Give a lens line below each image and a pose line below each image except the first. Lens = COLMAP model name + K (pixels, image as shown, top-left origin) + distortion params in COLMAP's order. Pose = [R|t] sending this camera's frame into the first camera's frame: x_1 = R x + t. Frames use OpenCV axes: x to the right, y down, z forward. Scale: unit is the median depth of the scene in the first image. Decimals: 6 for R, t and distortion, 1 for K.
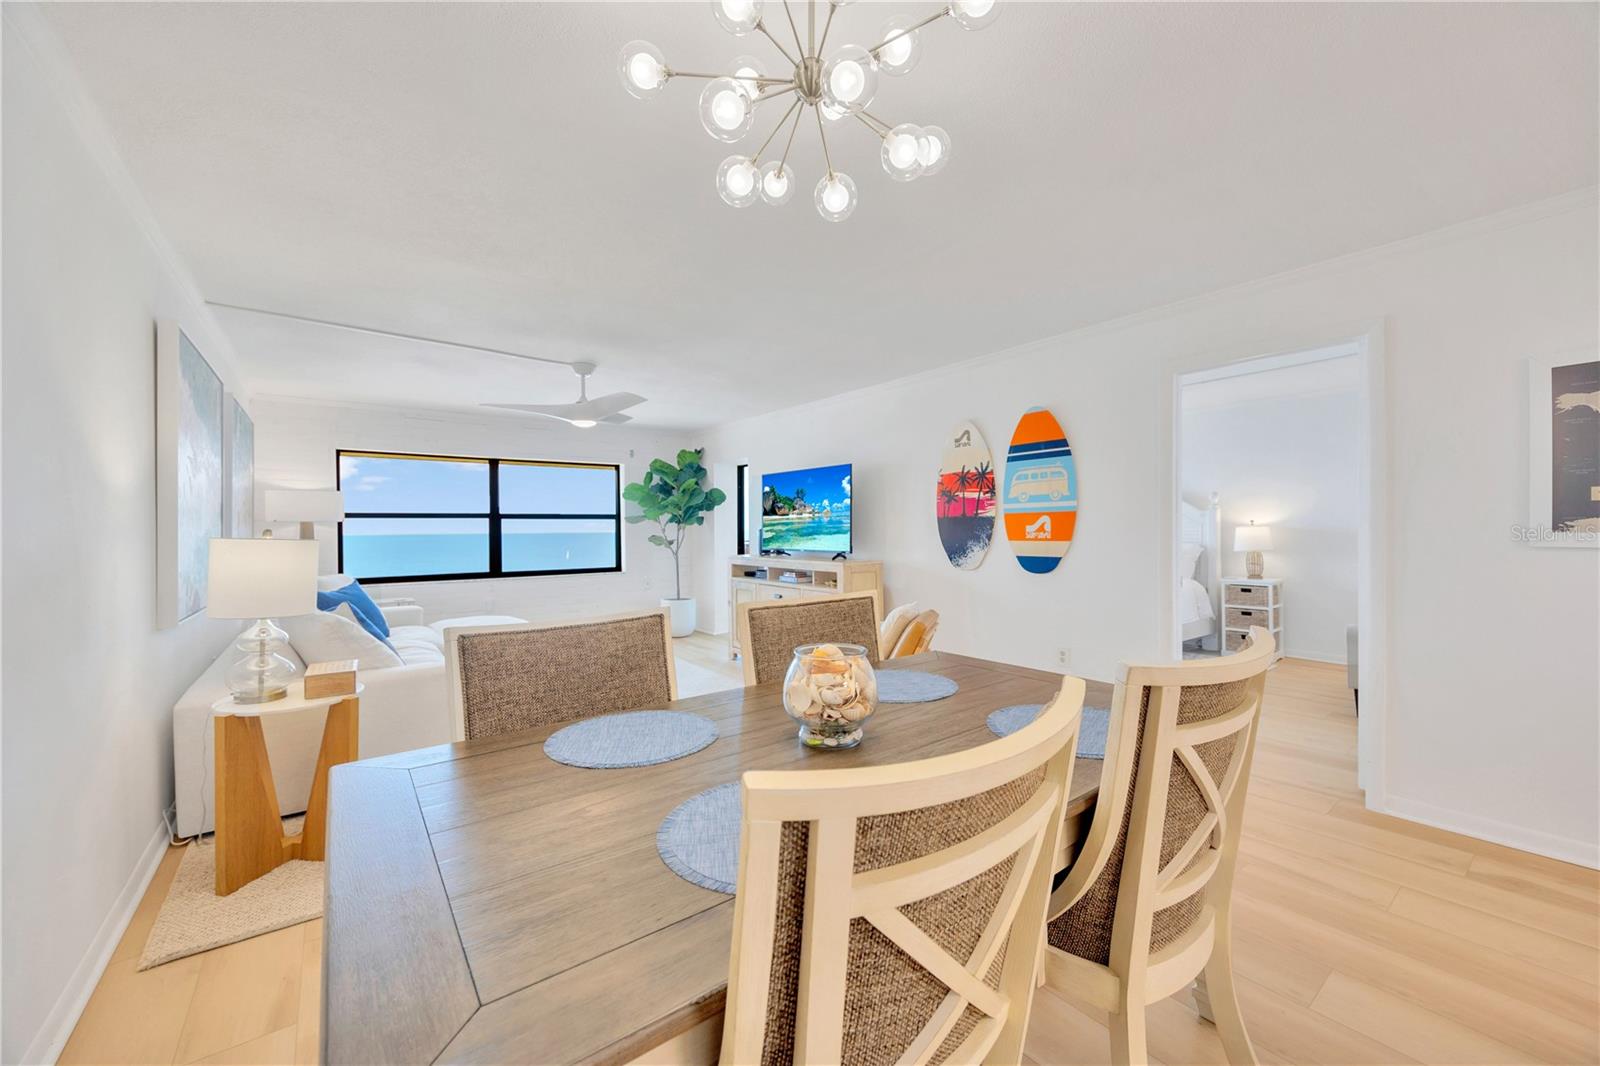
lens RADIAL K [[621.9, 0, 806.3], [0, 621.9, 532.7], [0, 0, 1]] dist [0.001674, -0.000858]
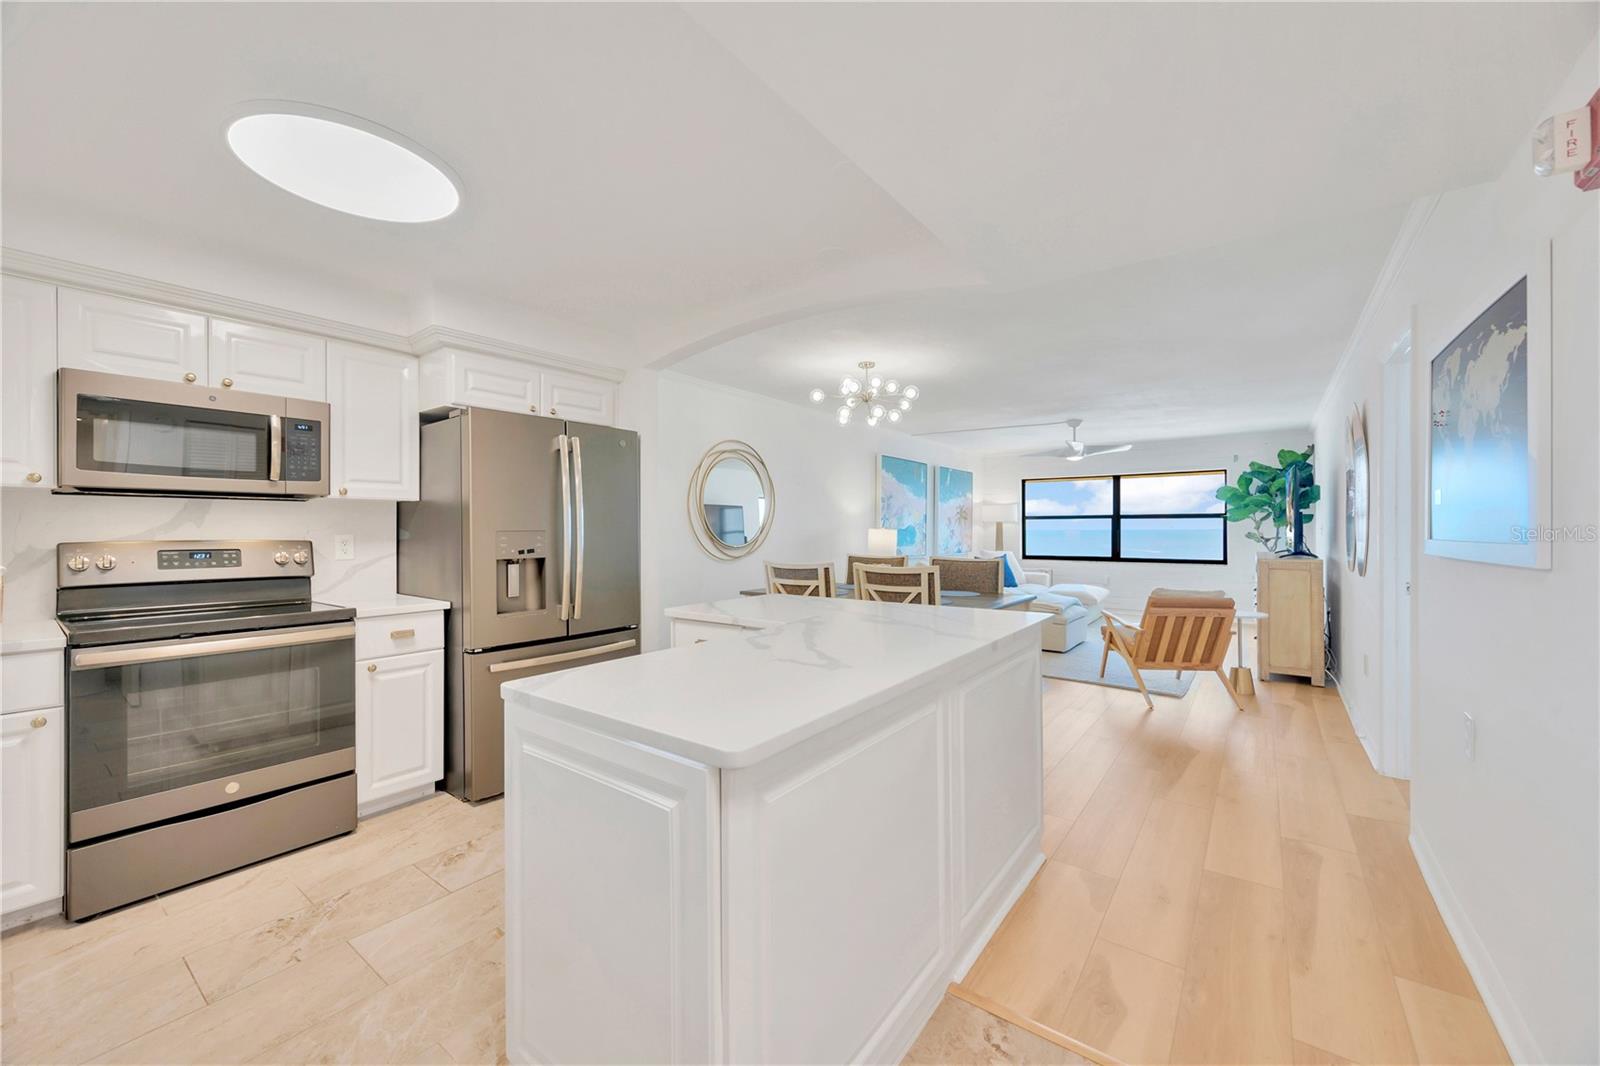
lens RADIAL K [[621.9, 0, 804.2], [0, 621.9, 529.3], [0, 0, 1]] dist [0.001674, -0.000858]
pose [[0.280294, 0.008788, -0.959874, 0.753241], [-0.007773, 0.999946, 0.006885, -0.003926], [0.959883, 0.005531, 0.280347, -0.061645]]
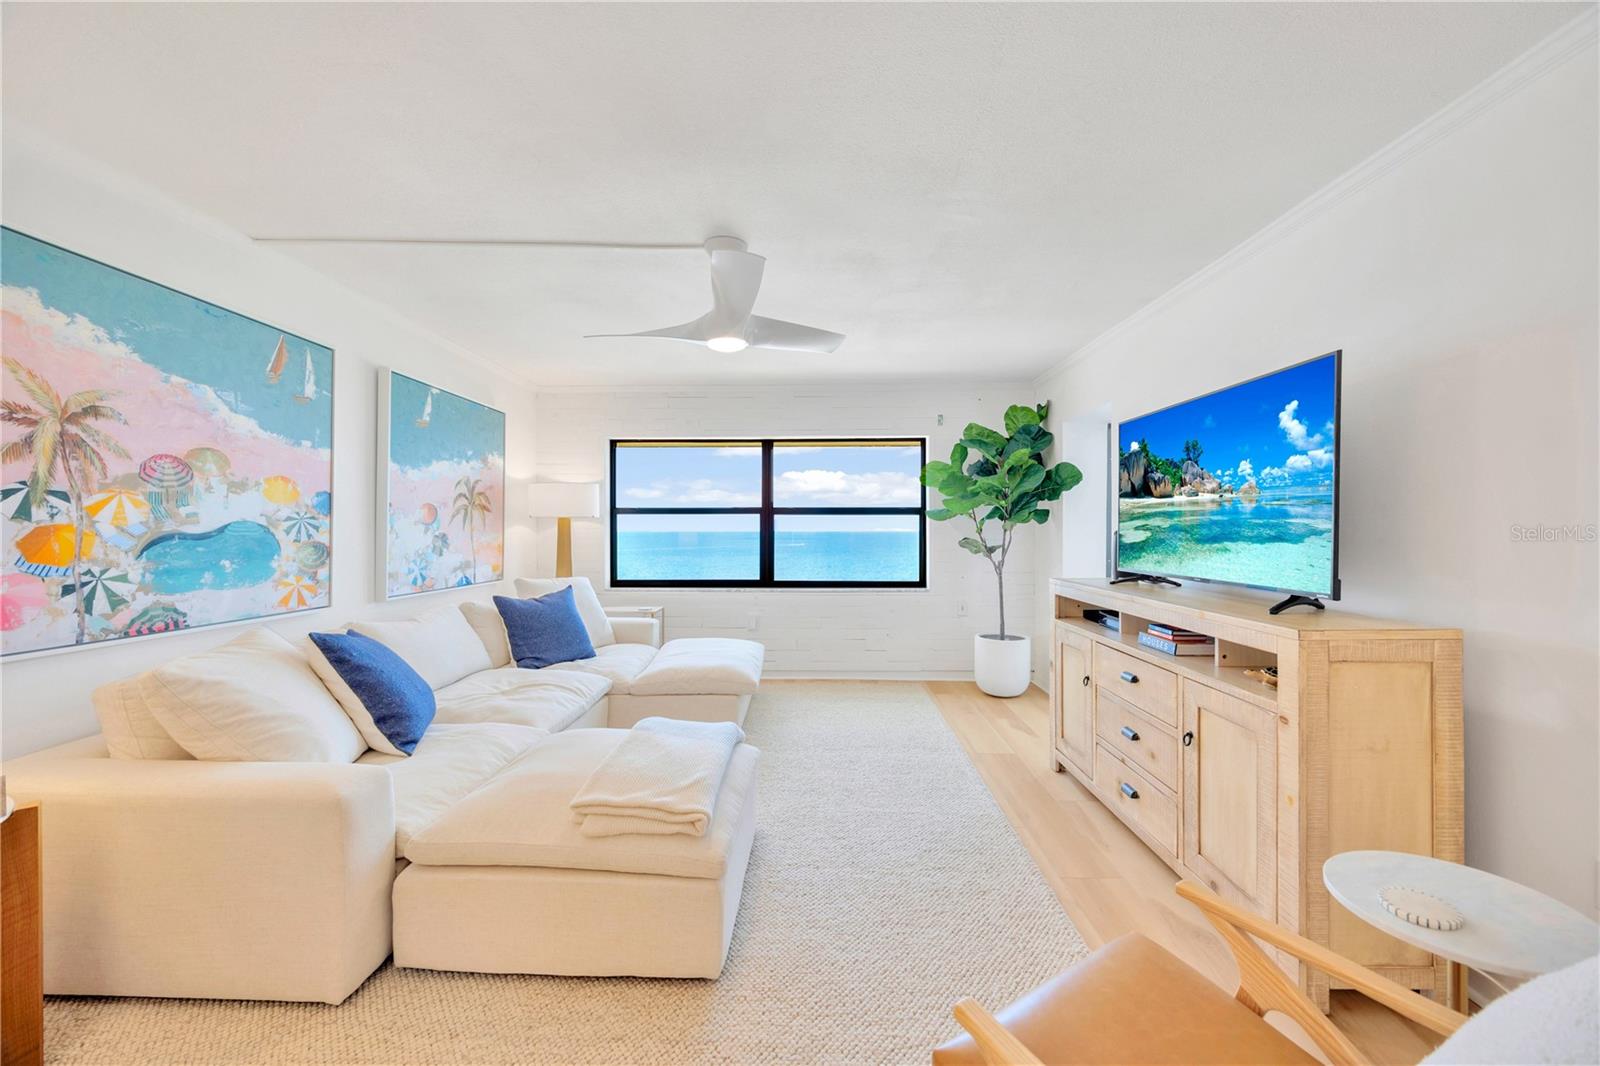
lens RADIAL K [[621.9, 0, 800.0], [0, 621.9, 529.1], [0, 0, 1]] dist [0.001674, -0.000858]
pose [[0.775222, 0.006945, -0.631651, 0.052418], [-0.010399, 0.999944, -0.001768, -0.002542], [0.631603, 0.007939, 0.775251, 0.476770]]
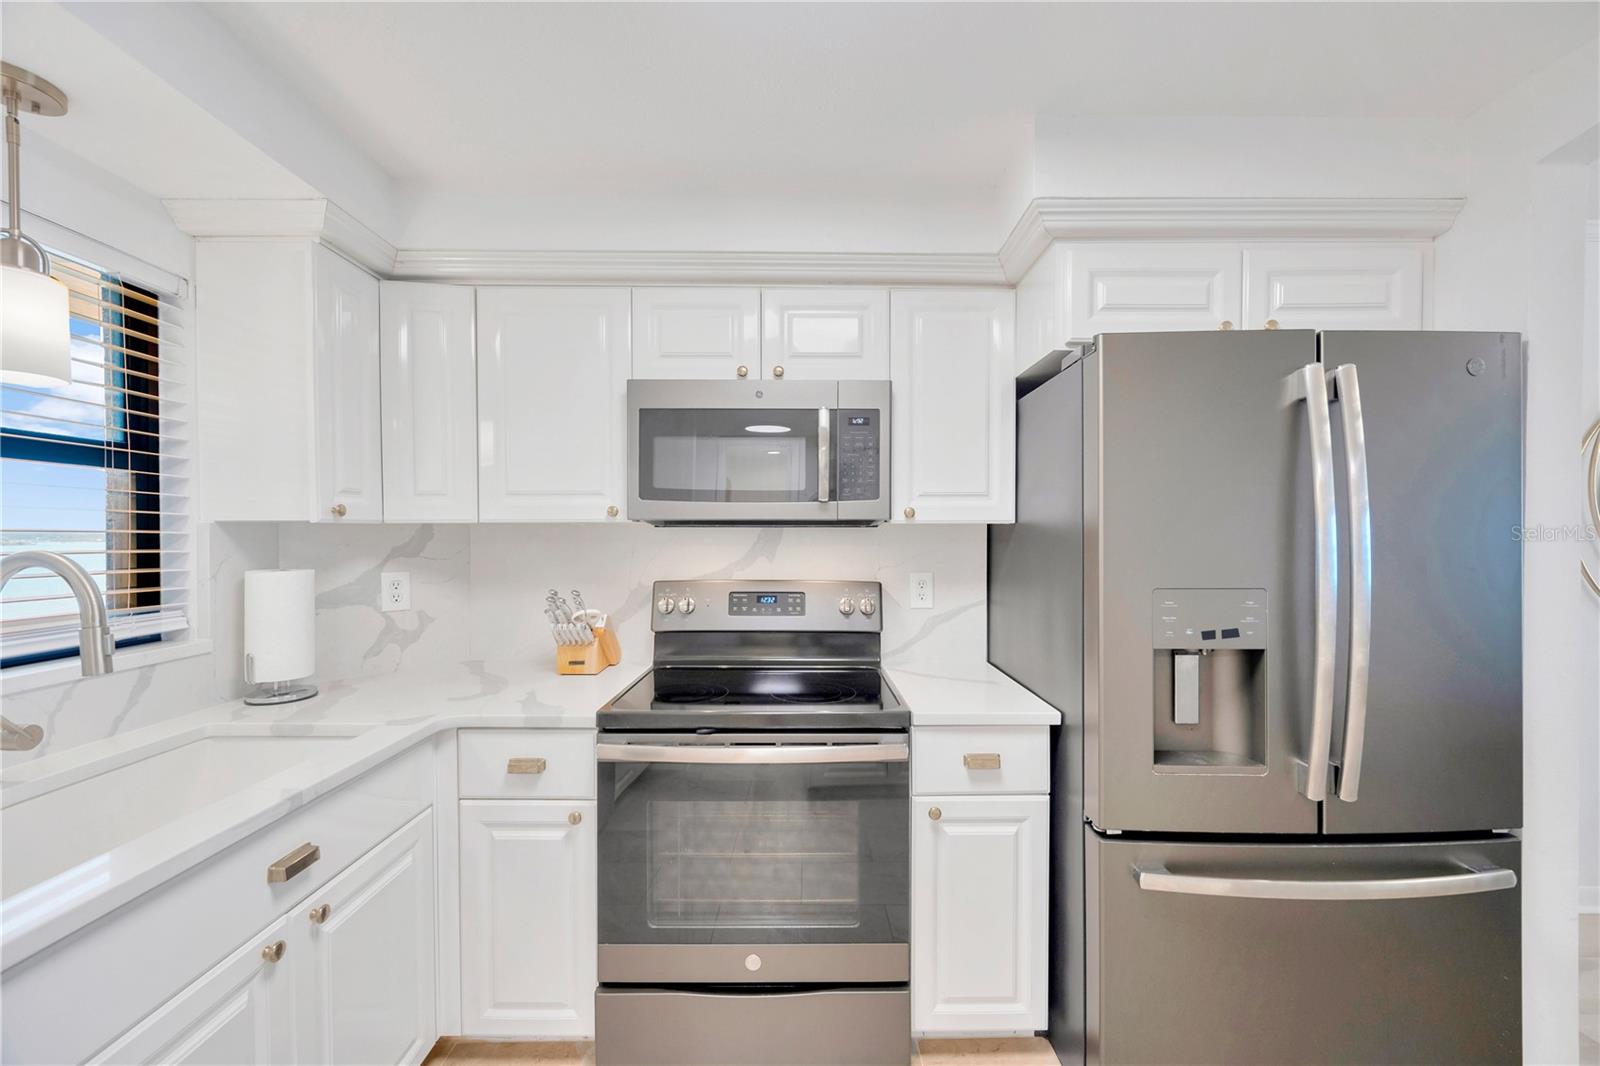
lens RADIAL K [[621.9, 0, 800.7], [0, 621.9, 539.4], [0, 0, 1]] dist [0.001674, -0.000858]
pose [[-0.595243, 0.014262, -0.803419, 0.459925], [-0.001206, 0.999825, 0.018642, -0.020528], [0.803545, 0.012066, -0.595122, -0.129334]]
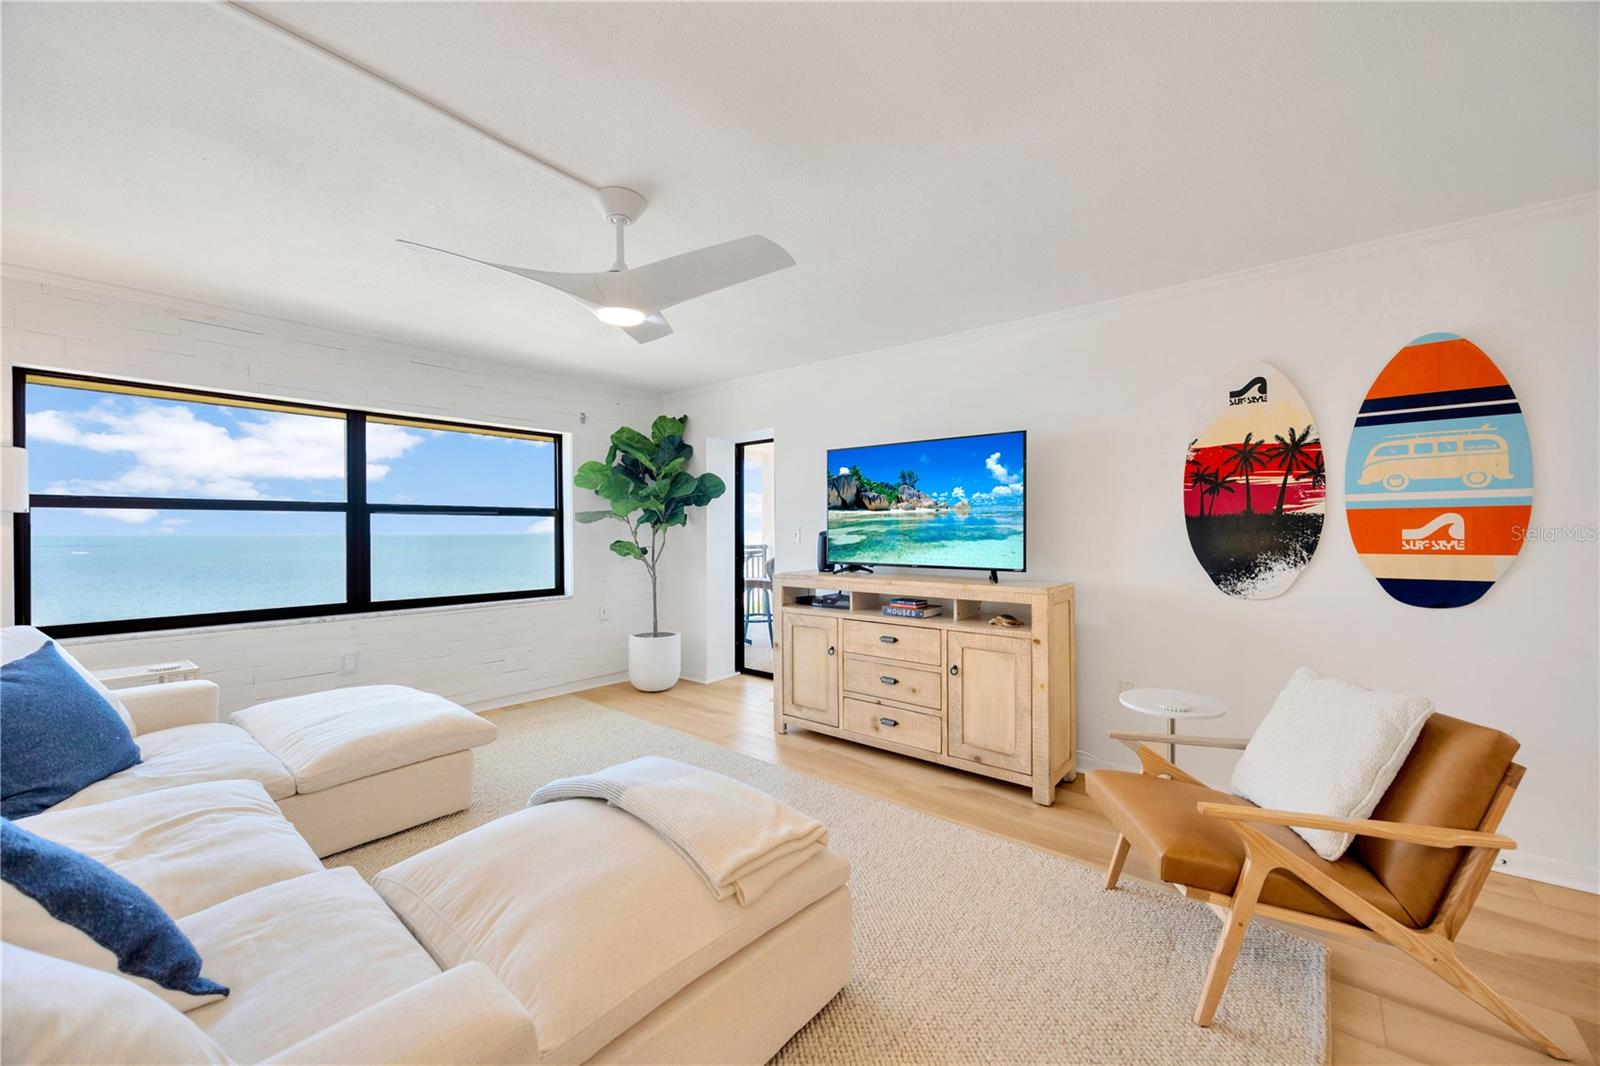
lens RADIAL K [[621.9, 0, 805.6], [0, 621.9, 529.8], [0, 0, 1]] dist [0.001674, -0.000858]
pose [[0.974636, 0.005523, 0.223726, -0.259899], [-0.003404, 0.999946, -0.009854, -0.002046], [-0.223768, 0.008843, 0.974602, 0.391715]]
